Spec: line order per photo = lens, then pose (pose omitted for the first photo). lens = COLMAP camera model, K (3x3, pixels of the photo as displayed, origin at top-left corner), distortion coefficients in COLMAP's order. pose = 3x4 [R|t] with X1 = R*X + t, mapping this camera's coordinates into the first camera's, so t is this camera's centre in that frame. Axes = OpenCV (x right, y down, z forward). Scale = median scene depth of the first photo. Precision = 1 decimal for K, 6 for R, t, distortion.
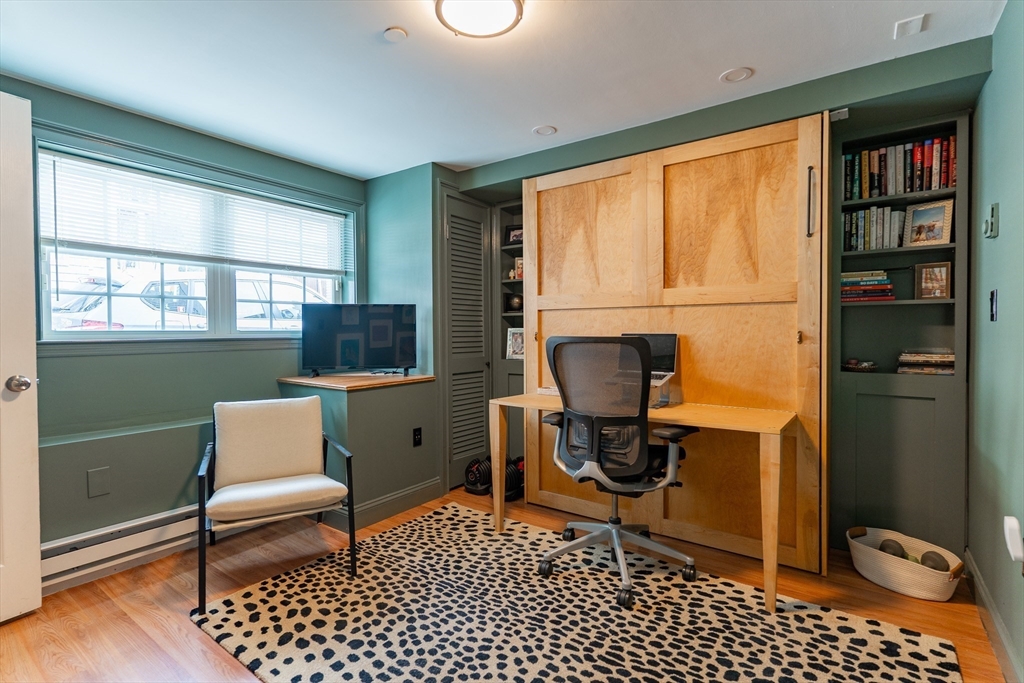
lens RADIAL K [[491.7, 0, 510.6], [0, 491.7, 340.3], [0, 0, 1]] dist [-0.000518, 0.000123]
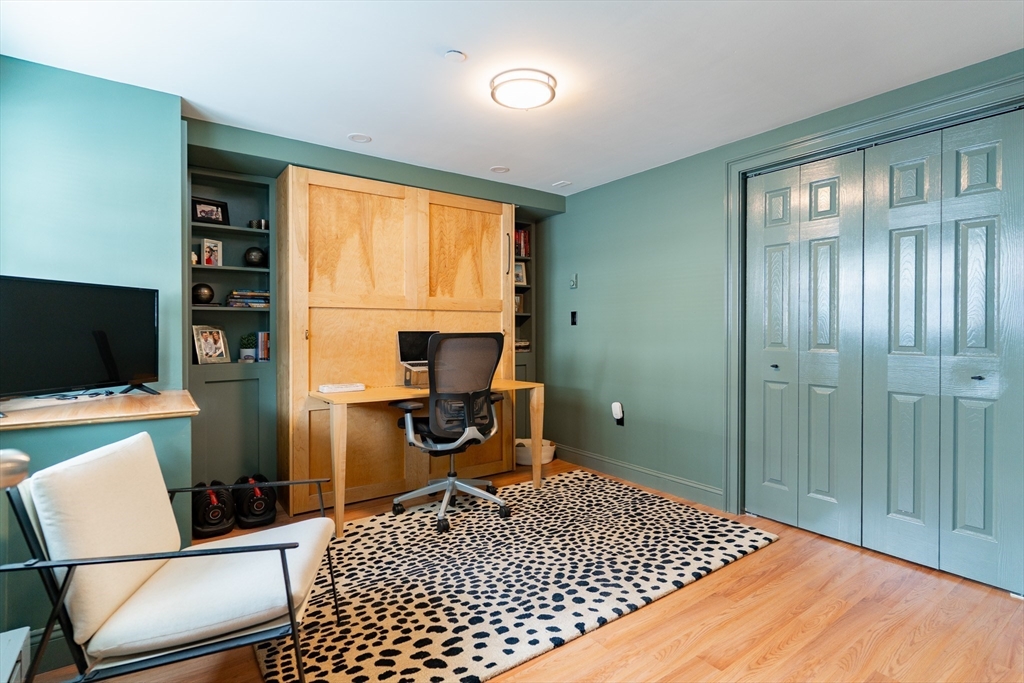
lens RADIAL K [[491.7, 0, 510.6], [0, 491.7, 340.3], [0, 0, 1]] dist [-0.000518, 0.000123]
pose [[0.320392, -0.017605, 0.947121, -1.066813], [0.019923, 0.999731, 0.011843, -0.001501], [-0.947075, 0.015076, 0.320657, 0.476368]]
